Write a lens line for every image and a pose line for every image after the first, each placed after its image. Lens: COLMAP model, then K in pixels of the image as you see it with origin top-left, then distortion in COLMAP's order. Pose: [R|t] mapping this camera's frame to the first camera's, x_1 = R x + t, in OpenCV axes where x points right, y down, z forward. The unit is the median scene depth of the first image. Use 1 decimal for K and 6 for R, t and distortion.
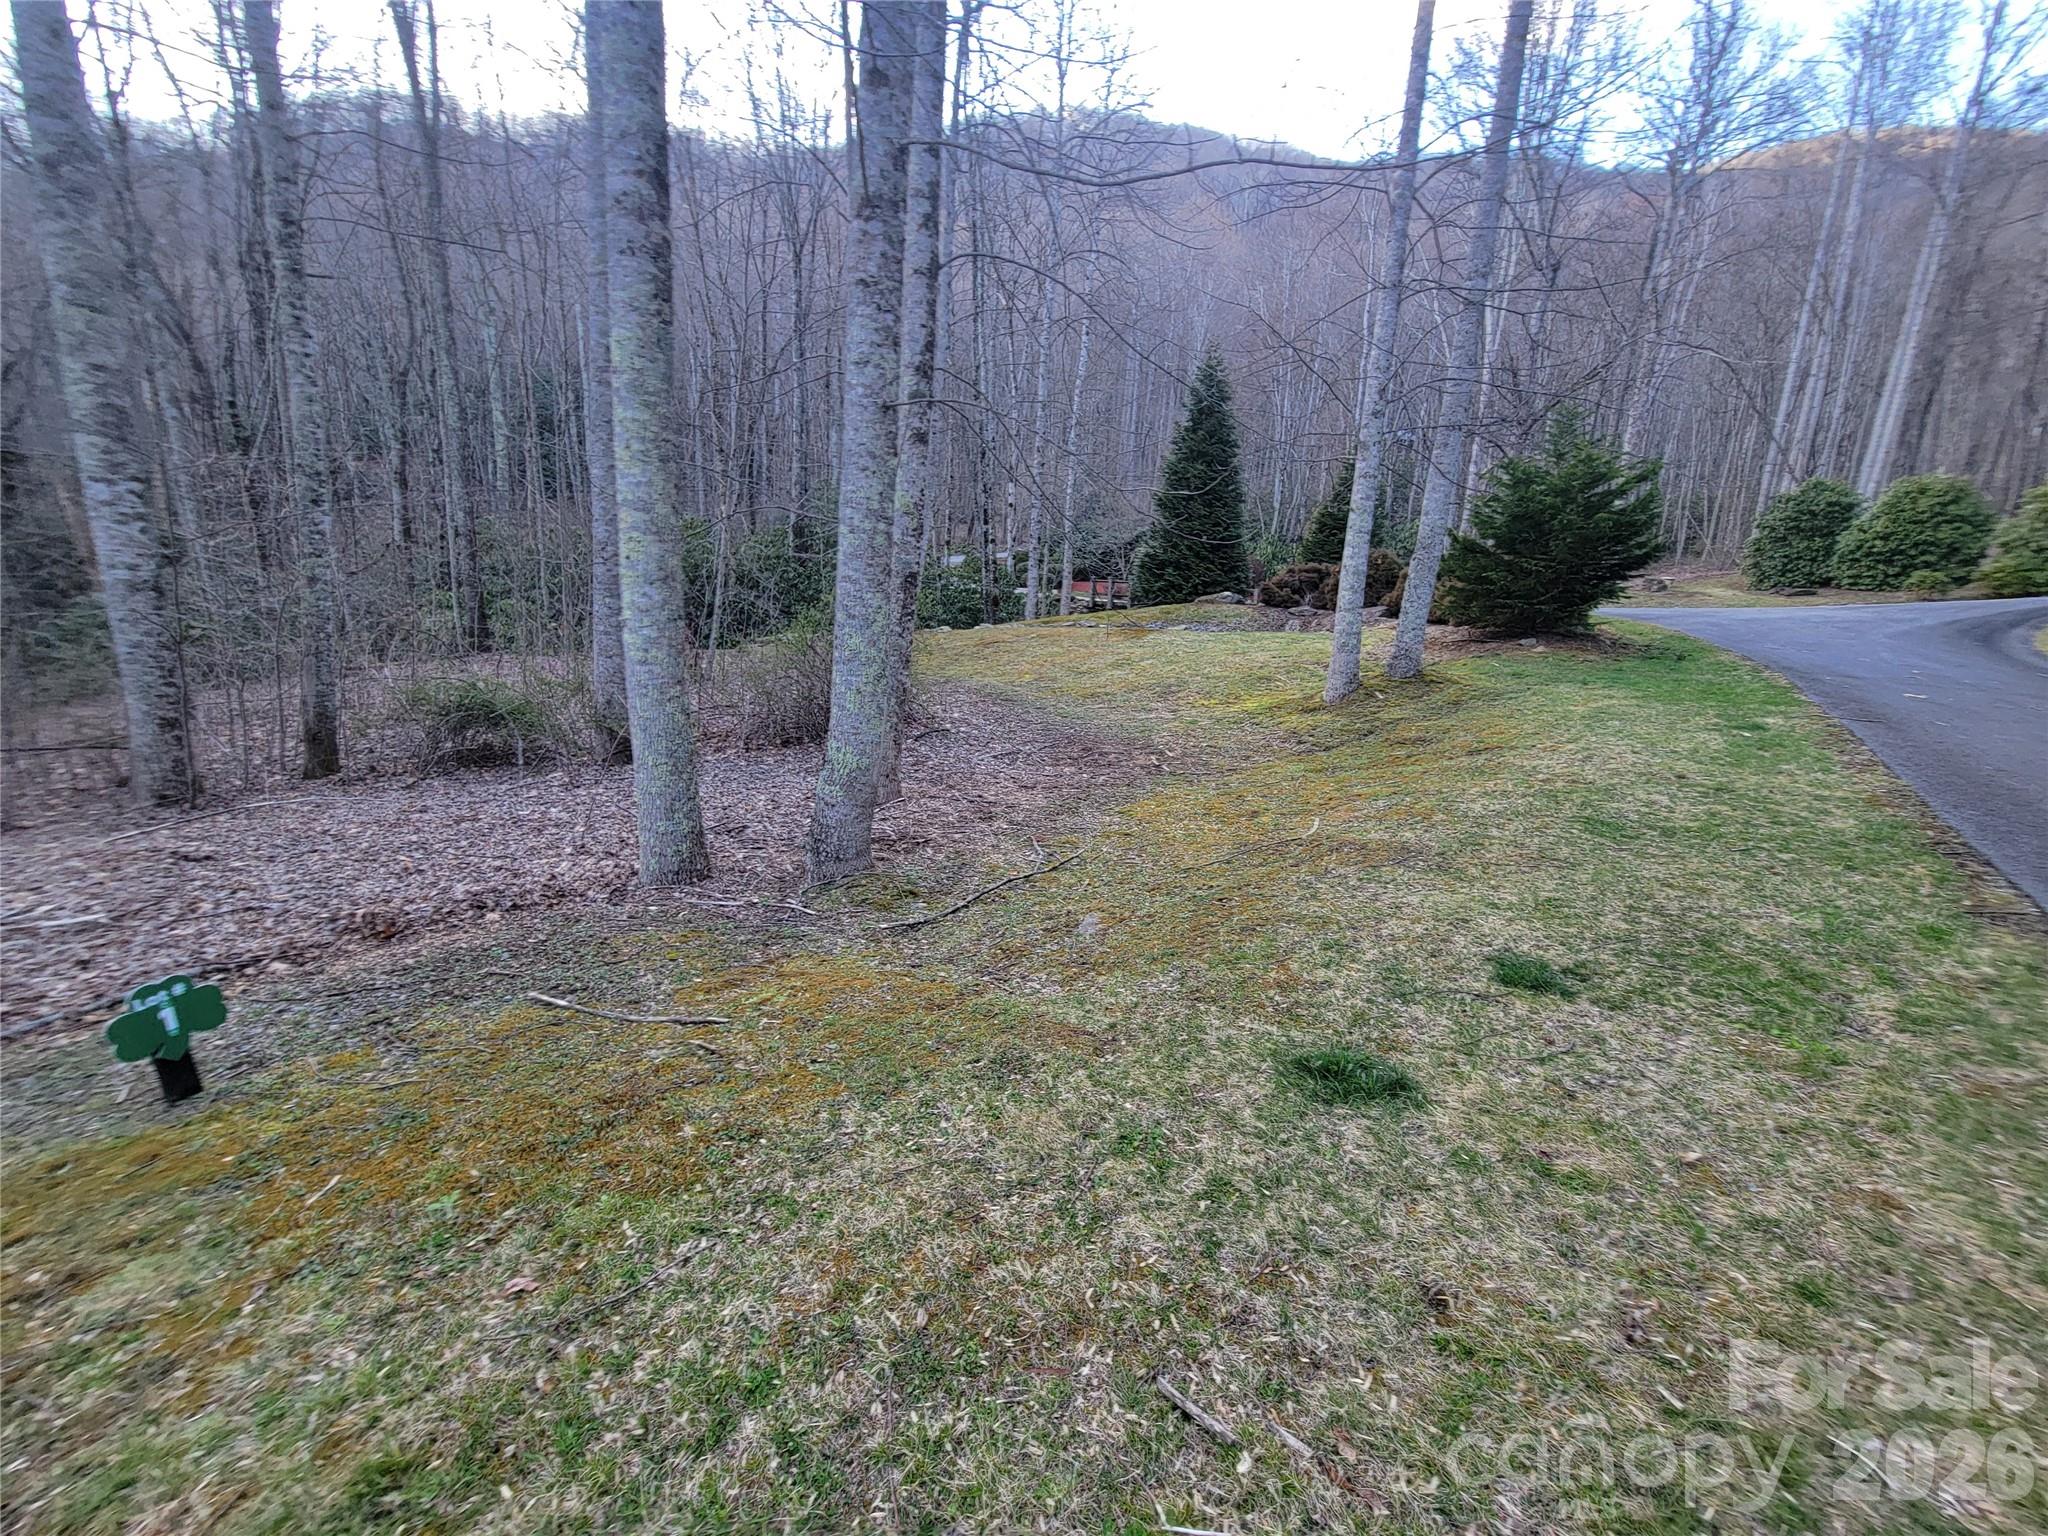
lens RADIAL K [[837.1, 0, 1028.4], [0, 837.1, 768.1], [0, 0, 1]] dist [0.000435, -0.002293]
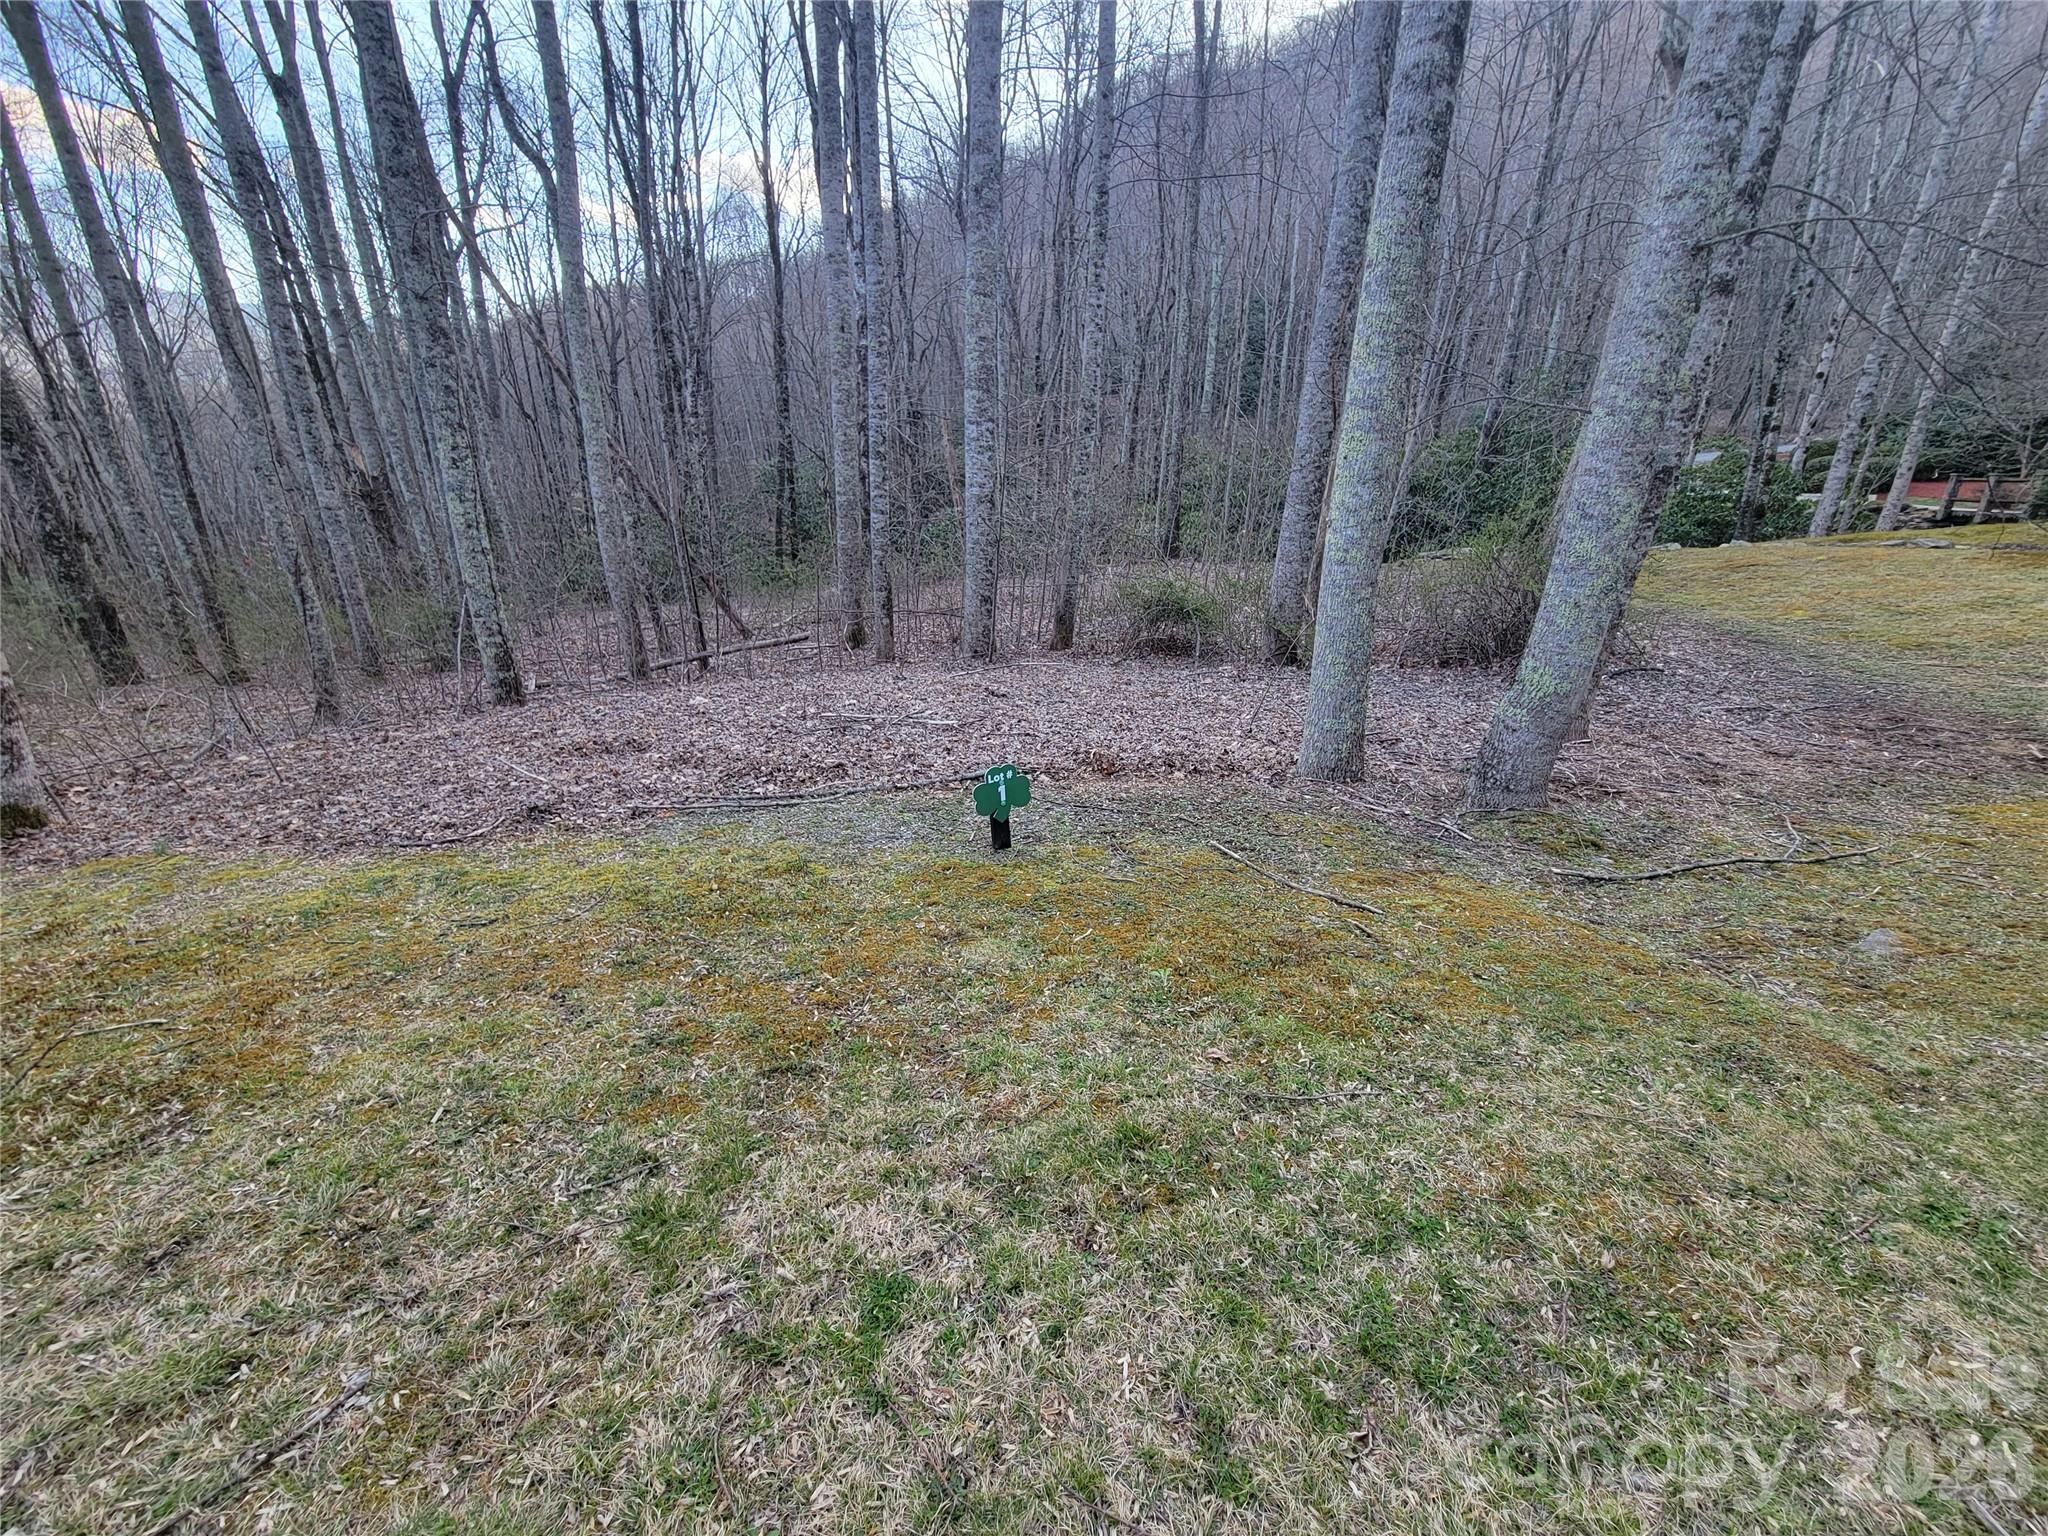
lens RADIAL K [[837.1, 0, 1028.4], [0, 837.1, 768.1], [0, 0, 1]] dist [0.000435, -0.002293]
pose [[0.744910, 0.189918, -0.639563, -0.043499], [-0.127014, 0.981464, 0.143509, 0.025749], [0.654963, -0.025668, 0.755225, -0.040540]]
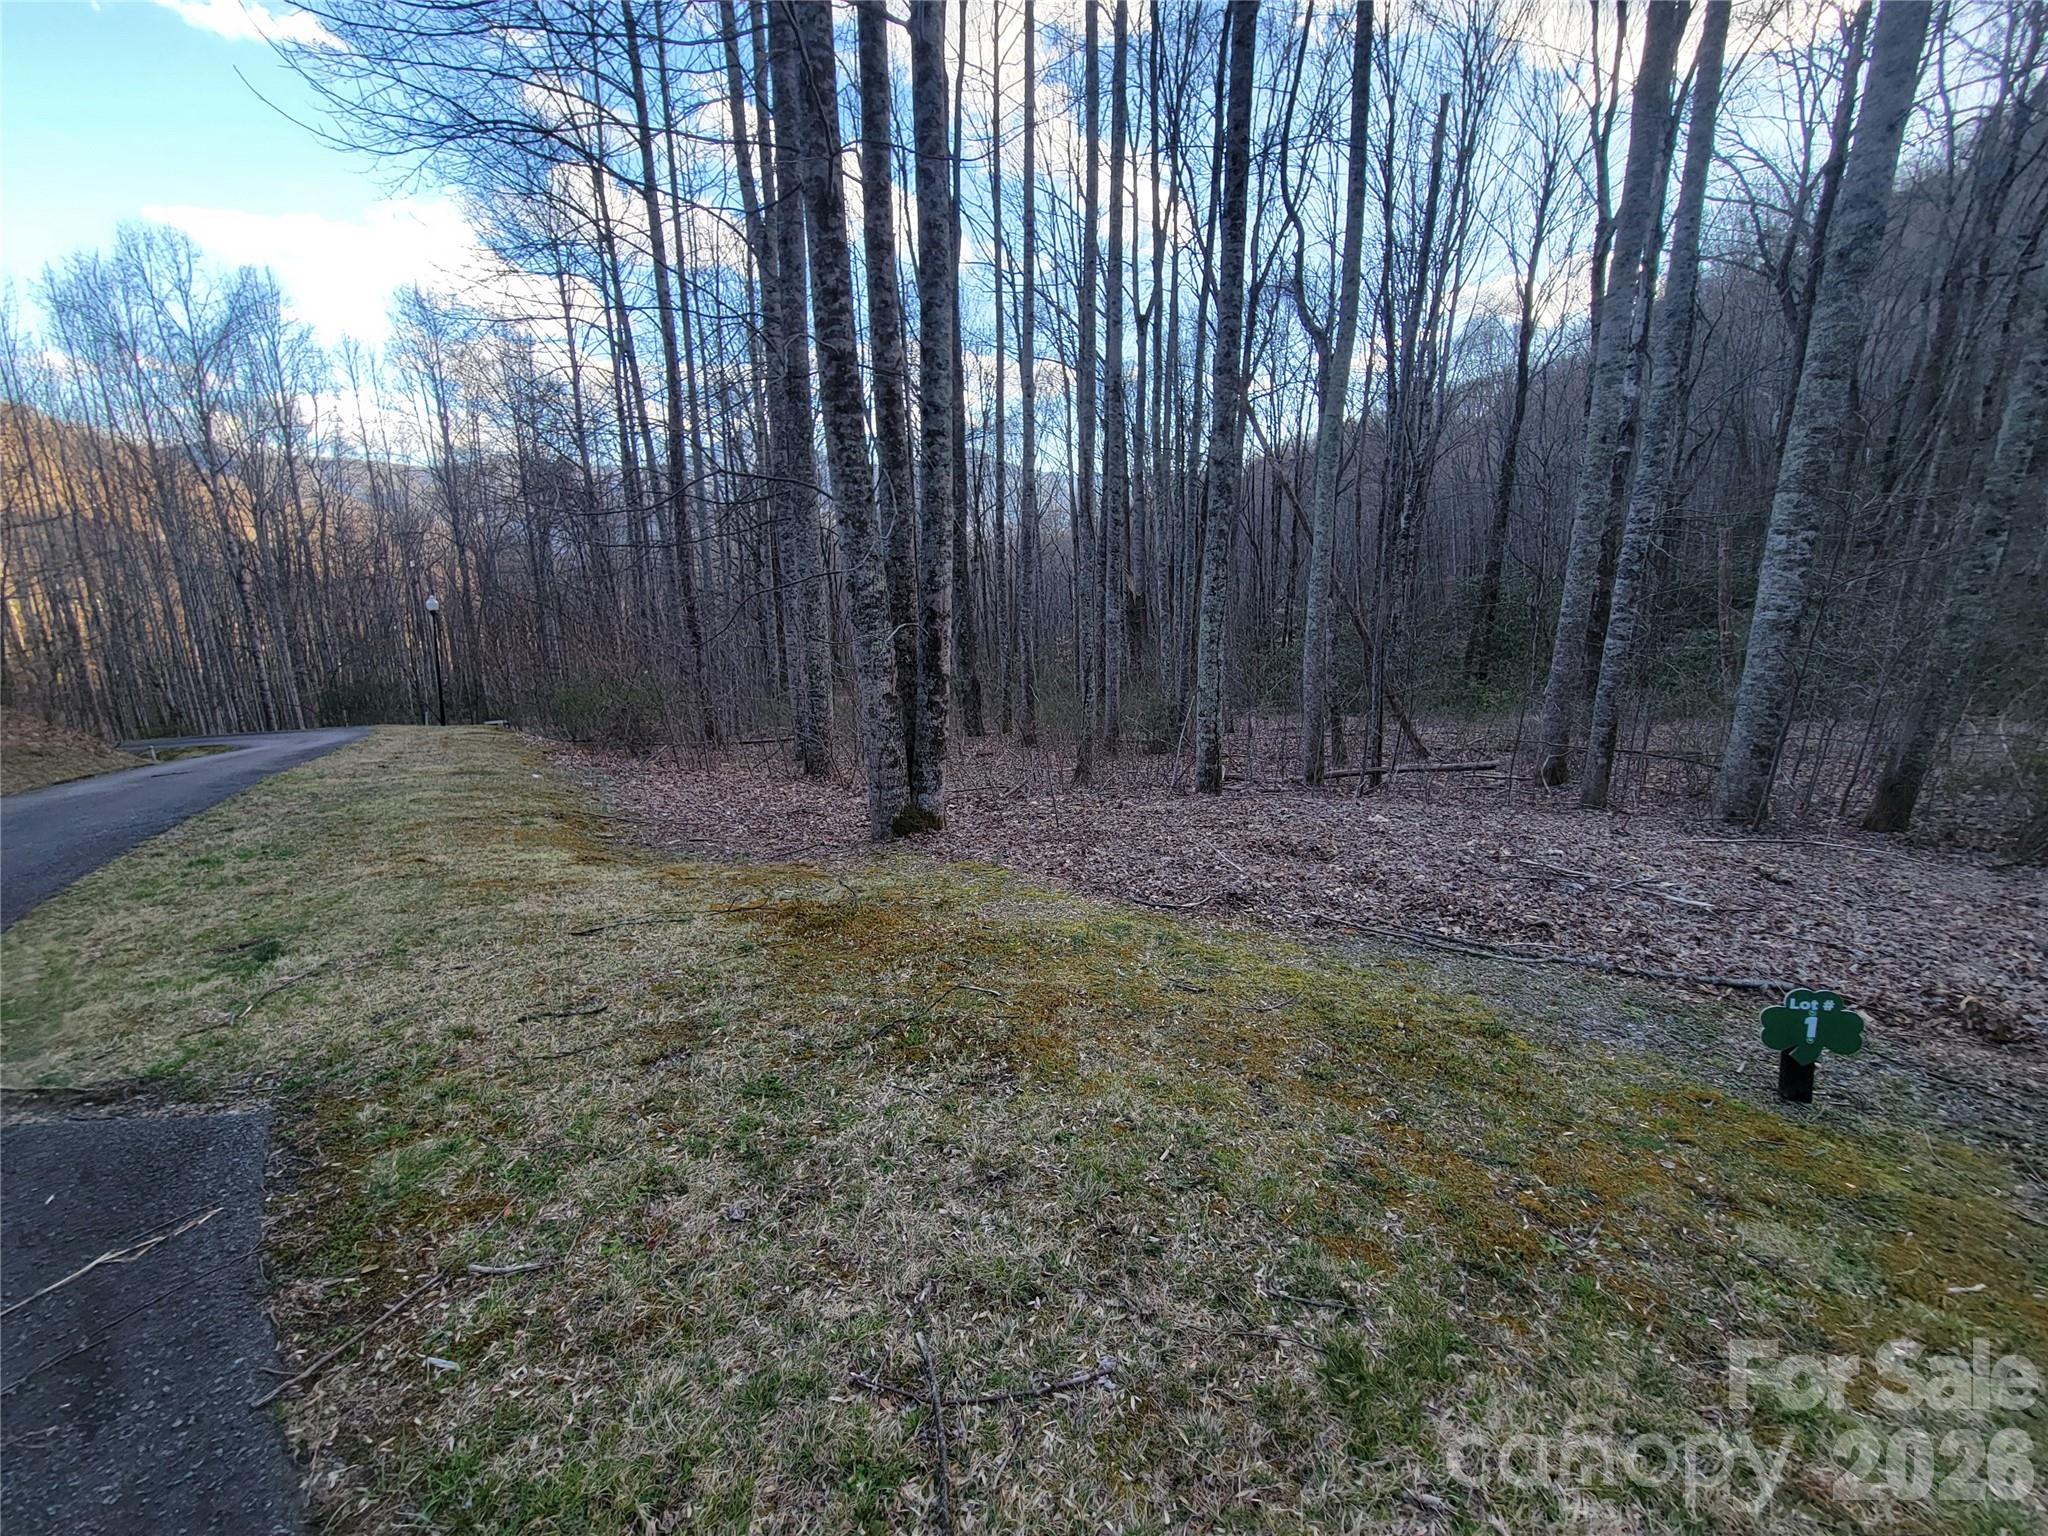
lens RADIAL K [[838.0, 0, 1024.0], [0, 838.0, 768.0], [0, 0, 1]] dist [-0.001185, -0.000910]
pose [[0.081581, 0.170837, -0.981916, -0.064824], [-0.214264, 0.965171, 0.150122, 0.019697], [0.973363, 0.198142, 0.115344, -0.106931]]
